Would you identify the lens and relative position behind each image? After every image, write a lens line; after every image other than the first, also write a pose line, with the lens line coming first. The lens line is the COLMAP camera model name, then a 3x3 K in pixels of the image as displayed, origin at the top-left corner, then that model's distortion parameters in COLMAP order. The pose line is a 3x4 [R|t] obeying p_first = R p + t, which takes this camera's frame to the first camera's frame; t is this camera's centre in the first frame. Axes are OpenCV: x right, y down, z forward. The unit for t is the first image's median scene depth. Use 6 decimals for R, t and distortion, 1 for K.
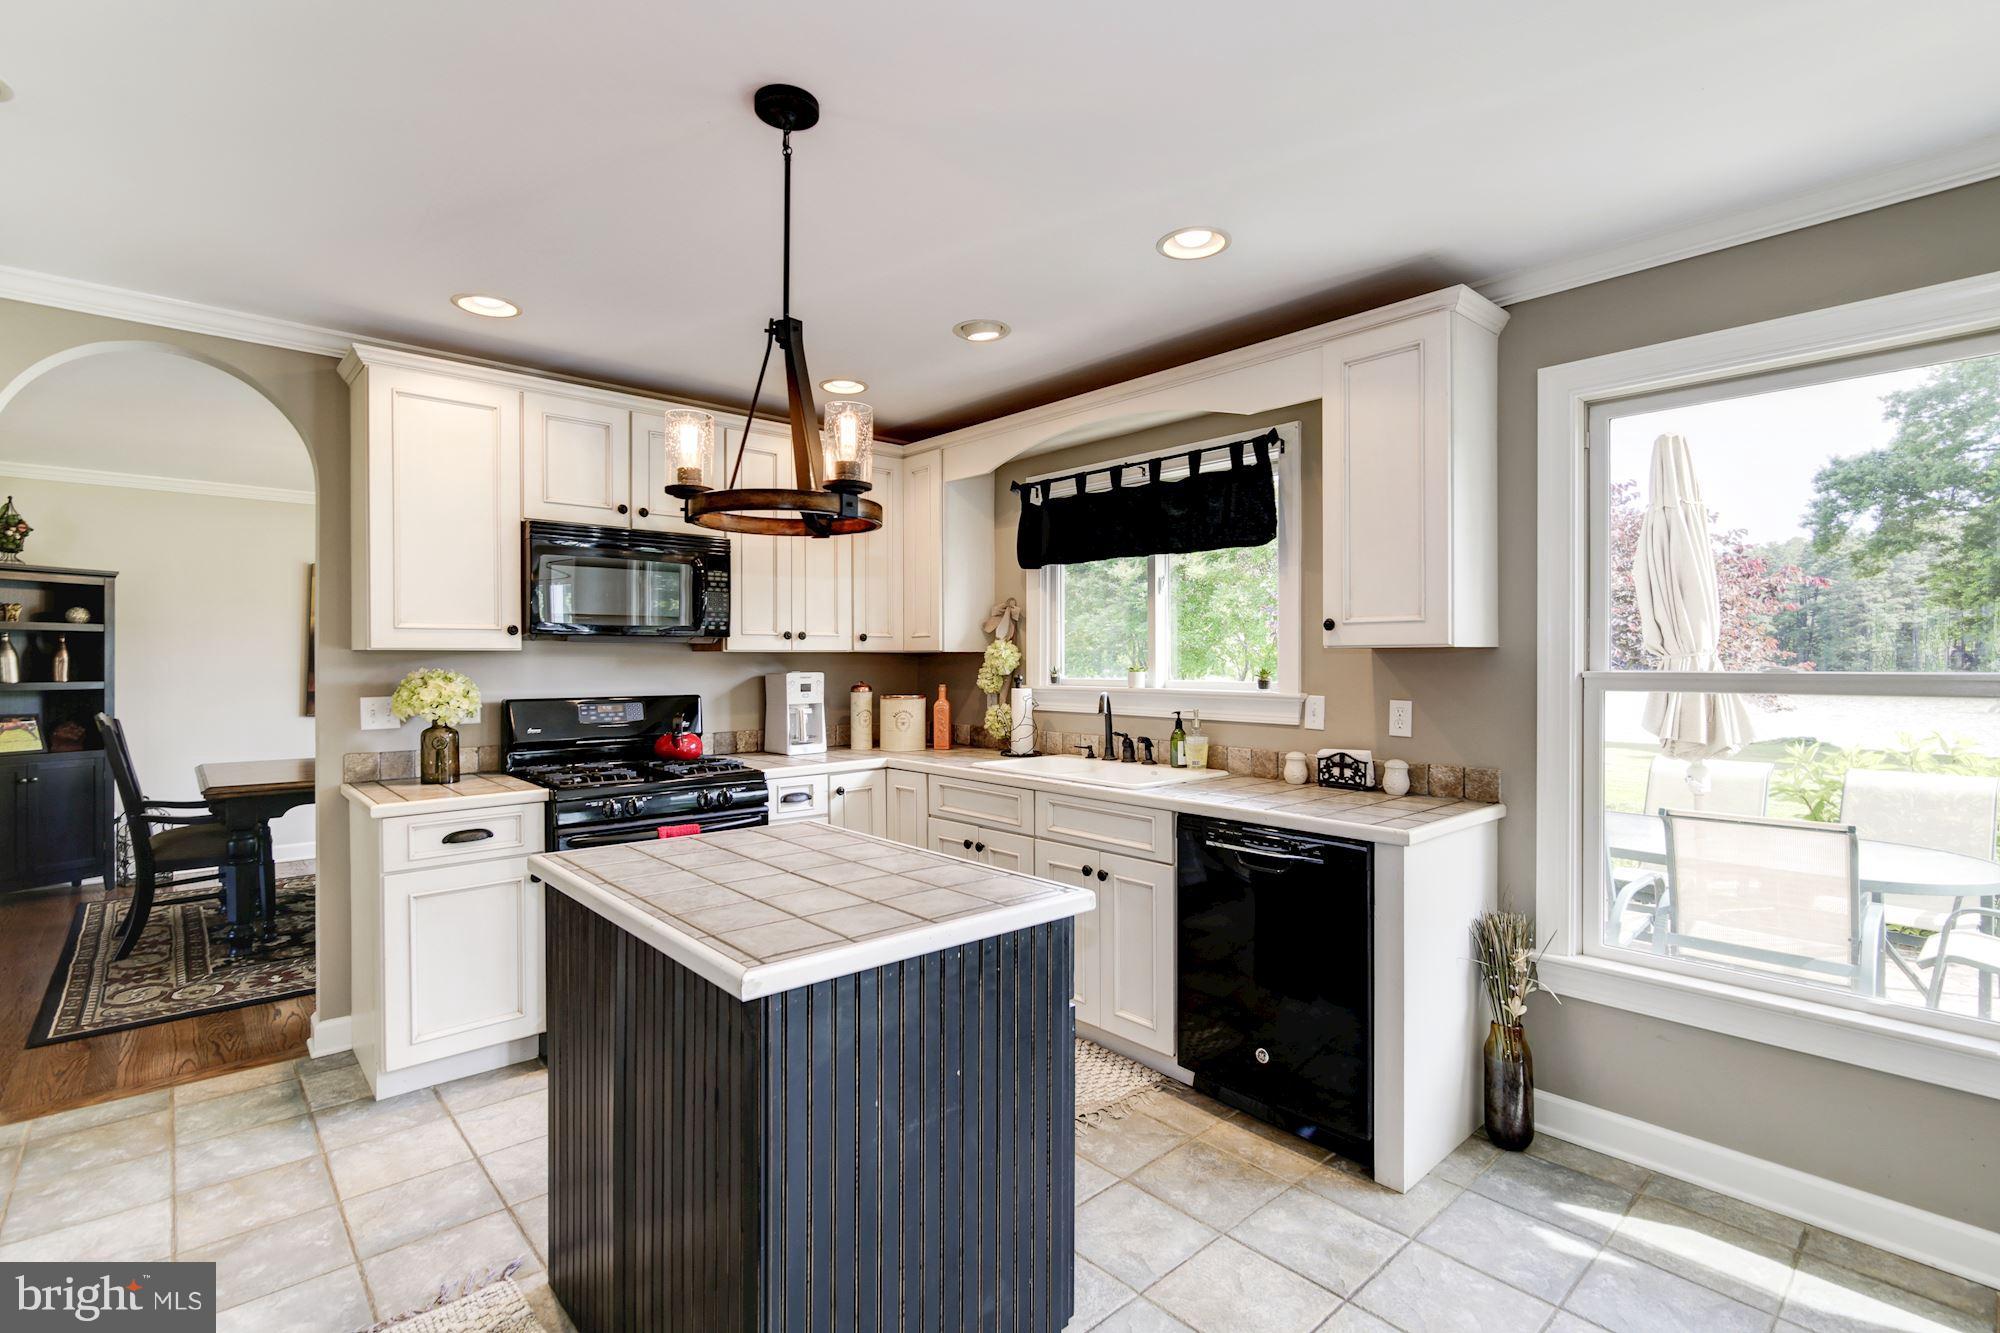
lens RADIAL K [[896.0, 0, 1000.0], [0, 896.0, 666.5], [0, 0, 1]] dist [0.001936, 0.000011]
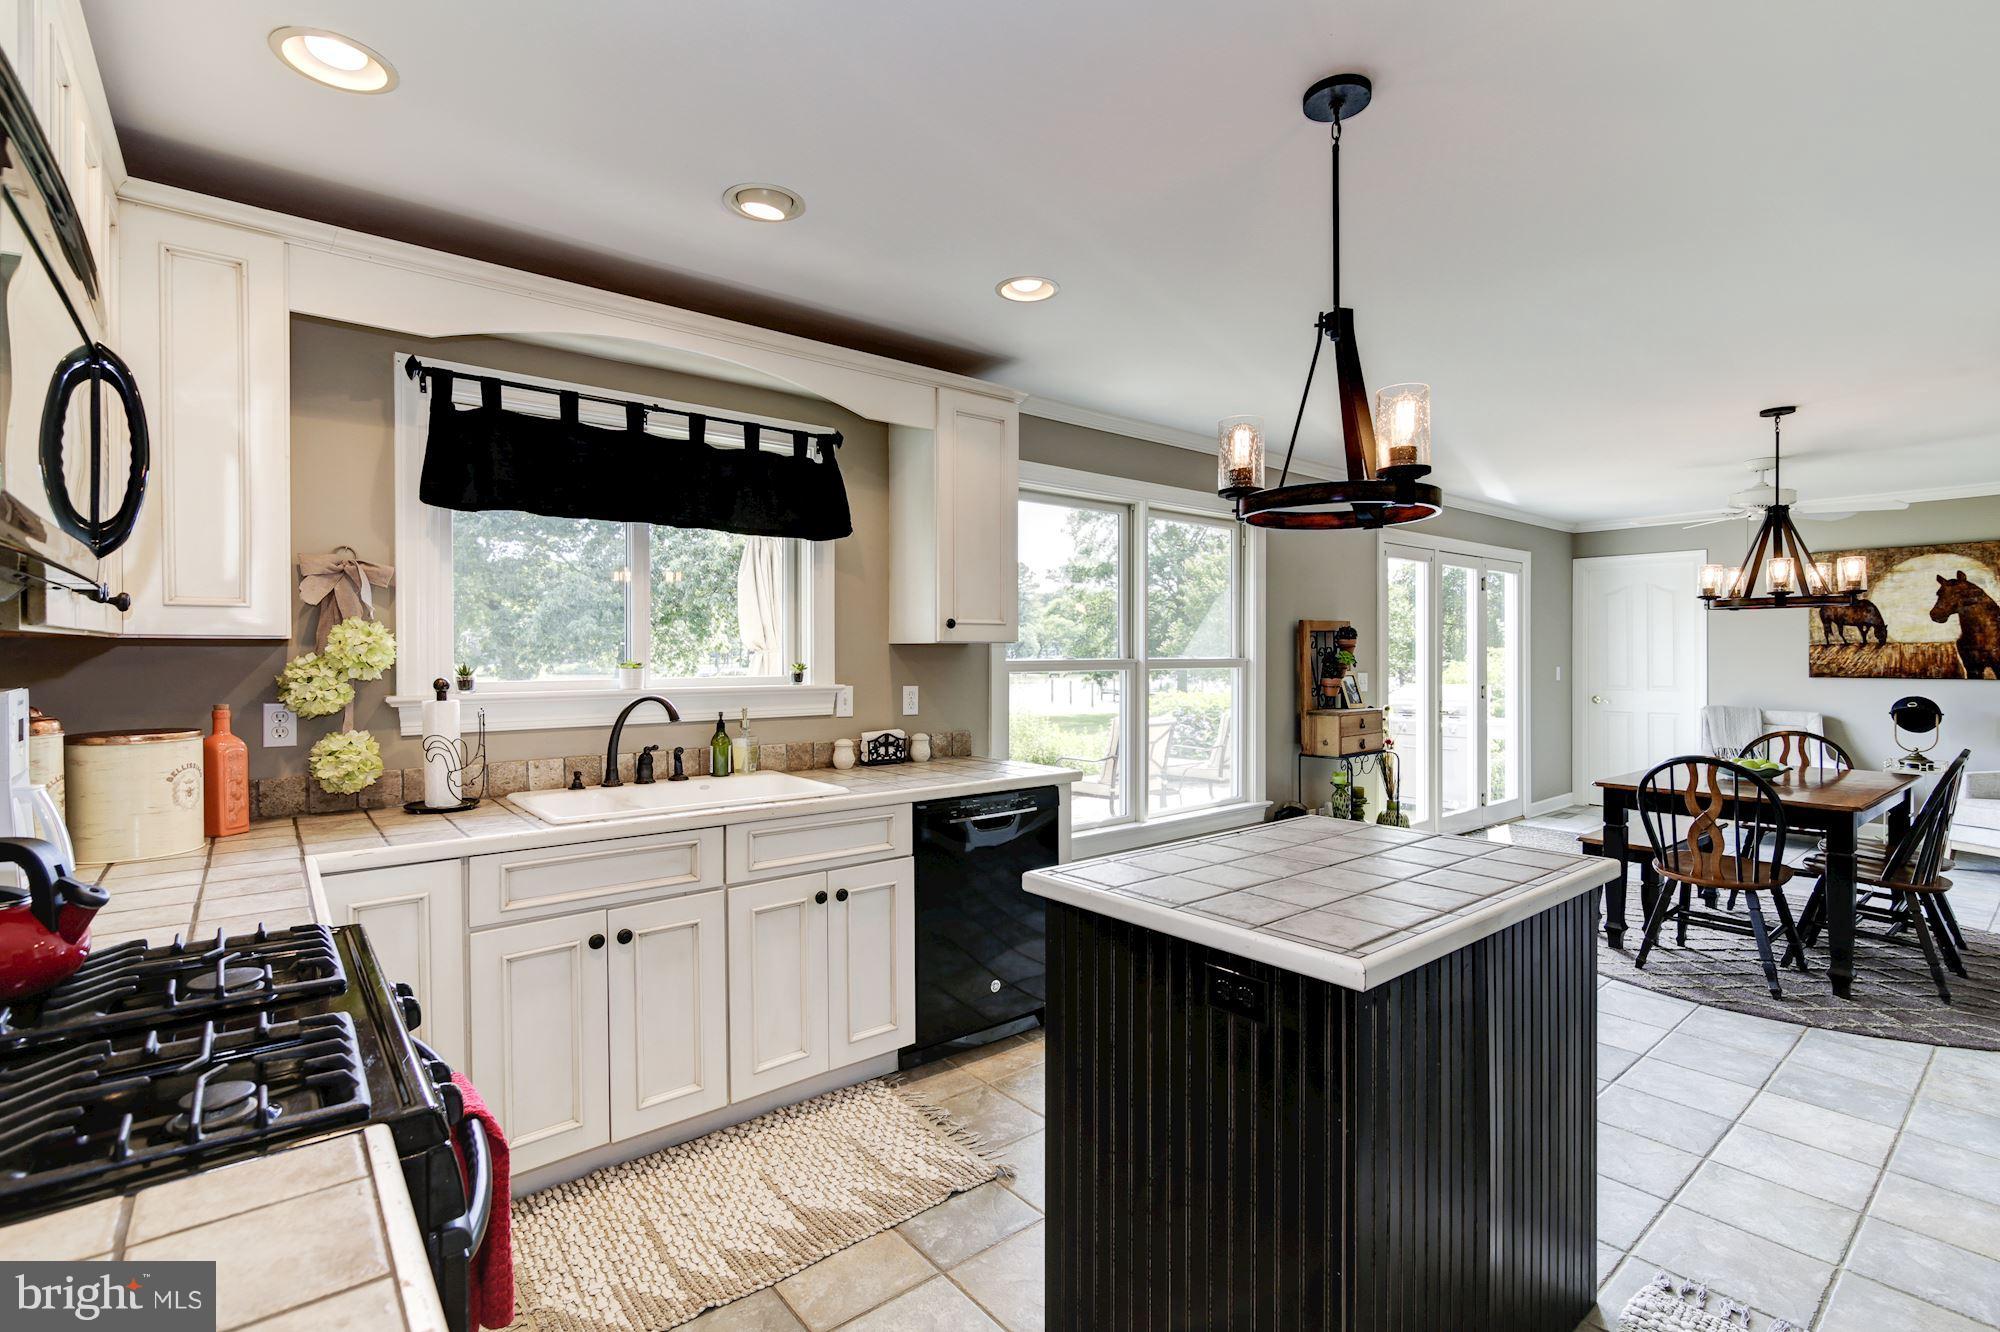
lens RADIAL K [[906.3, 0, 989.8], [0, 906.3, 658.3], [0, 0, 1]] dist [-0.004797, -0.000357]
pose [[0.069144, -0.007745, 0.997577, -0.730519], [0.009677, 0.999928, 0.007092, -0.006953], [-0.997560, 0.009163, 0.069214, 0.746039]]
